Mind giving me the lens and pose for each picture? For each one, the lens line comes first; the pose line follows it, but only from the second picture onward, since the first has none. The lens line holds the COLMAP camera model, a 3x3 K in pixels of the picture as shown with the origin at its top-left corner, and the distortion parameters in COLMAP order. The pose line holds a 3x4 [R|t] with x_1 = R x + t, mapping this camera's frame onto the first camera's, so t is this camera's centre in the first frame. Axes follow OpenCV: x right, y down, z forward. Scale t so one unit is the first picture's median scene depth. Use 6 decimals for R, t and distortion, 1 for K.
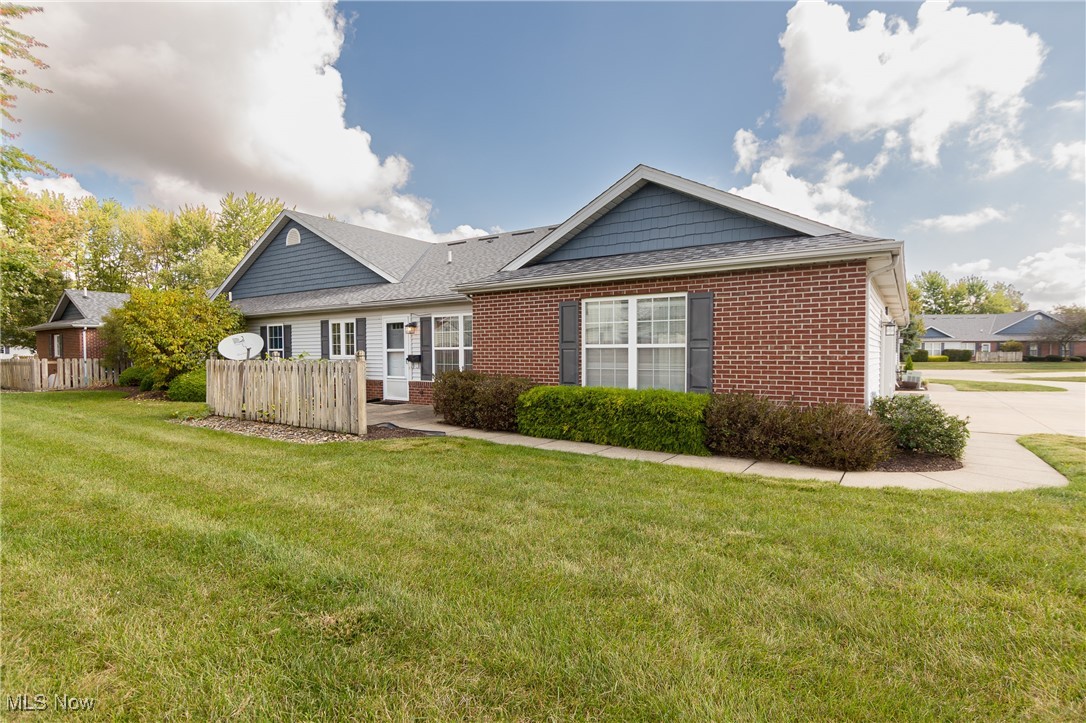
lens RADIAL K [[549.2, 0, 540.1], [0, 549.2, 382.6], [0, 0, 1]] dist [-0.013645, 0.002368]
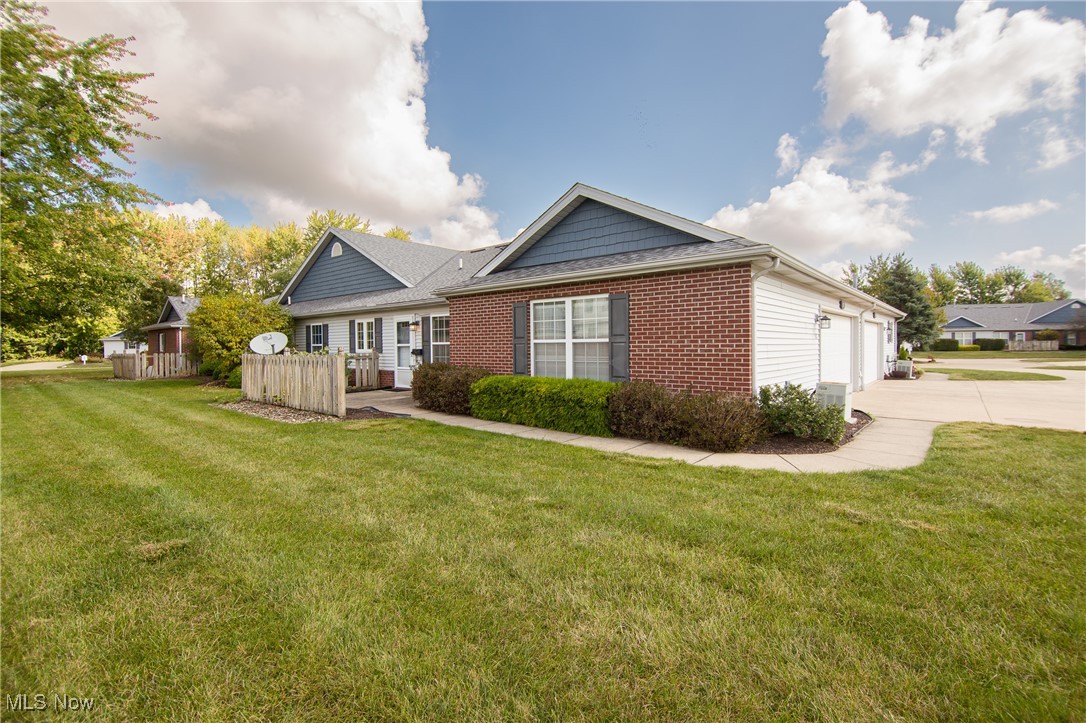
lens RADIAL K [[500.9, 0, 535.7], [0, 500.9, 356.8], [0, 0, 1]] dist [-0.010894, -0.000697]
pose [[0.993583, -0.004544, -0.113010, 0.175984], [0.001120, 0.999539, -0.030341, -0.001430], [0.113096, 0.030020, 0.993131, -0.035752]]
